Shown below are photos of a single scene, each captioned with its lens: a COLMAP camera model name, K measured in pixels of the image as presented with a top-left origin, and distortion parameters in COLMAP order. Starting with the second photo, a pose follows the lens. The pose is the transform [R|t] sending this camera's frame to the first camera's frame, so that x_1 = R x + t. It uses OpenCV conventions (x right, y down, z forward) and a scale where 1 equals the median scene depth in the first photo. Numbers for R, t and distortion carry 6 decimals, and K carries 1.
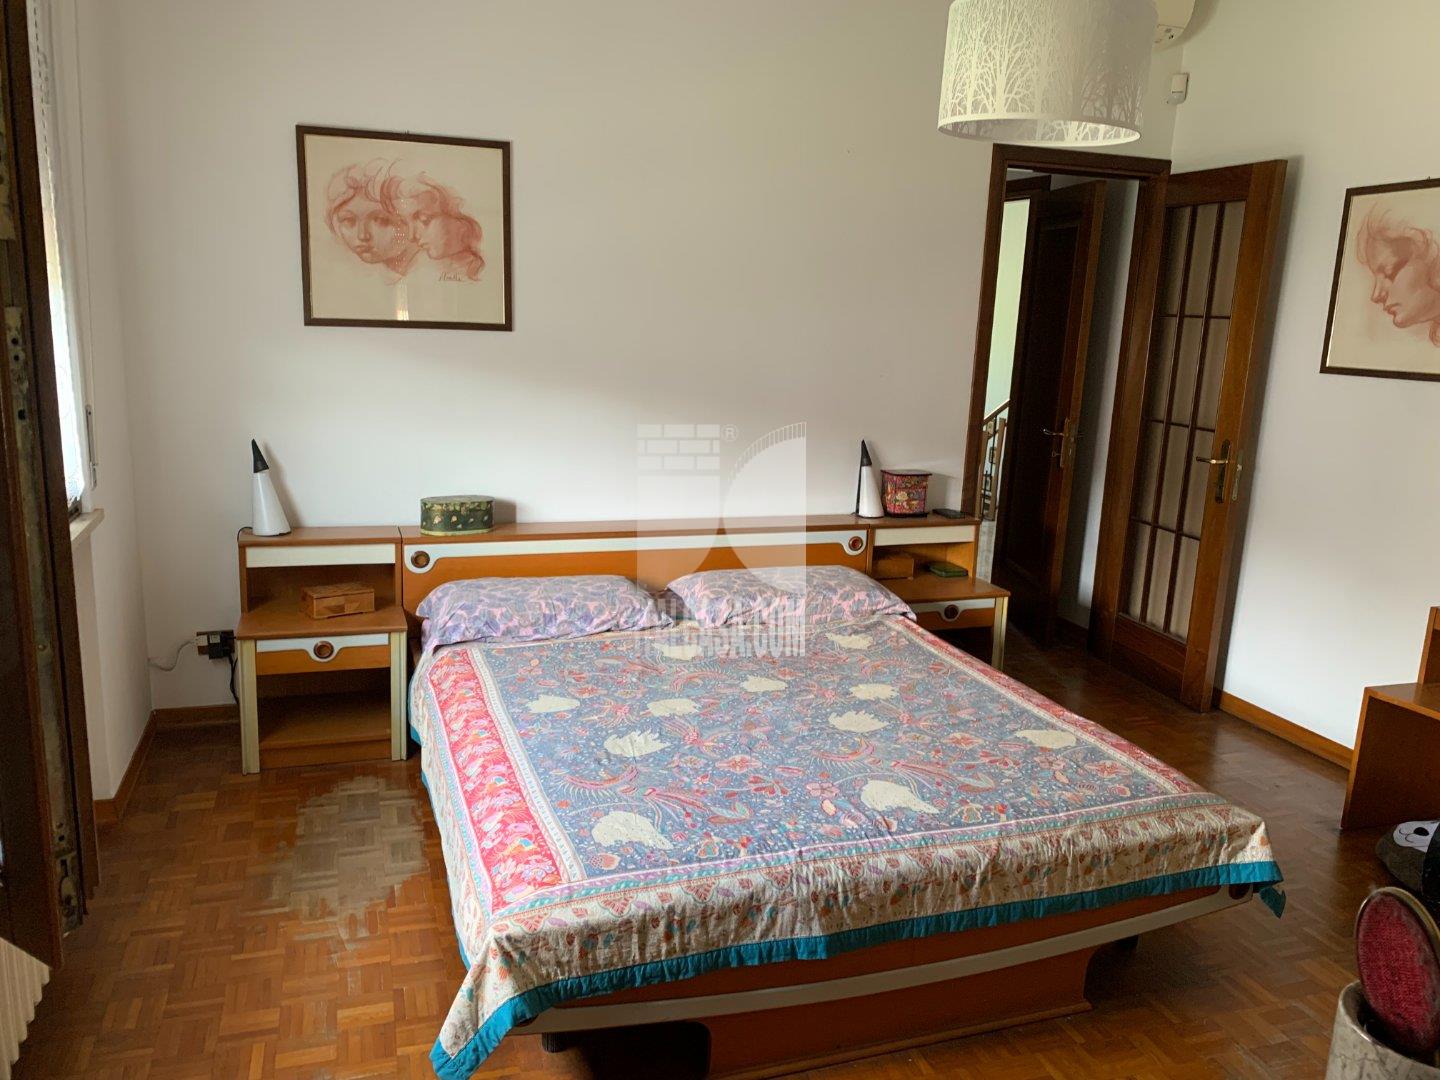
lens RADIAL K [[1104.4, 0, 718.8], [0, 1104.4, 541.9], [0, 0, 1]] dist [0.015776, -0.005359]
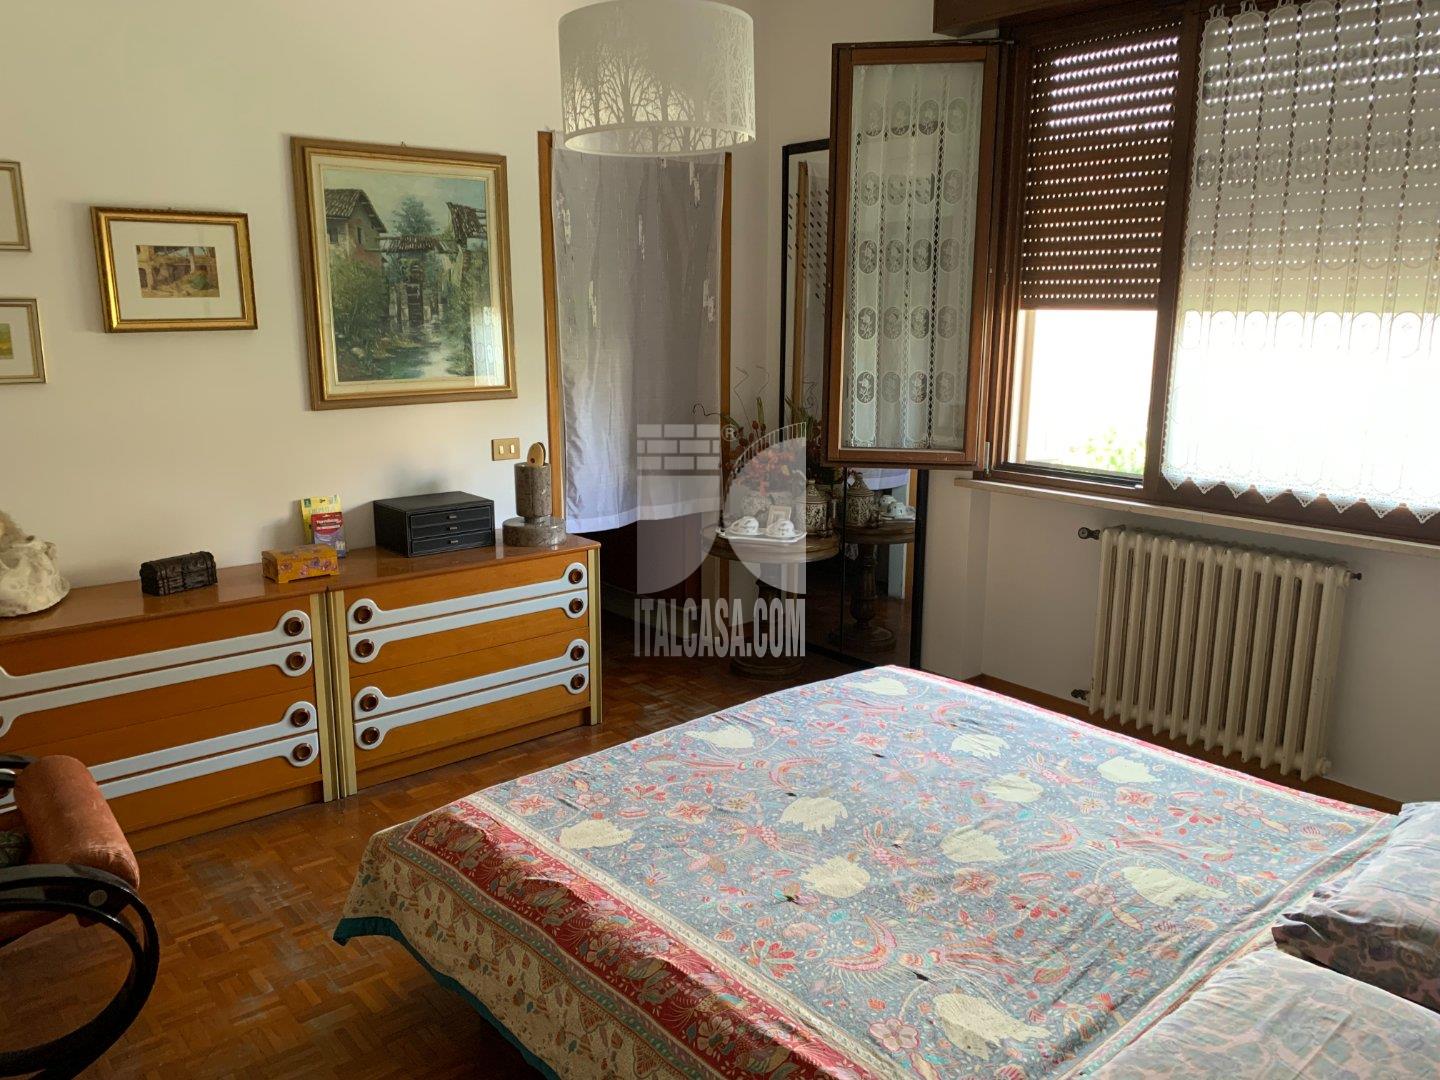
lens RADIAL K [[1104.4, 0, 719.2], [0, 1104.4, 541.6], [0, 0, 1]] dist [0.015776, -0.005359]
pose [[-0.929332, 0.035615, -0.367524, 0.496055], [-0.116073, 0.916703, 0.382338, -0.340685], [0.350527, 0.397979, -0.847788, 1.614527]]
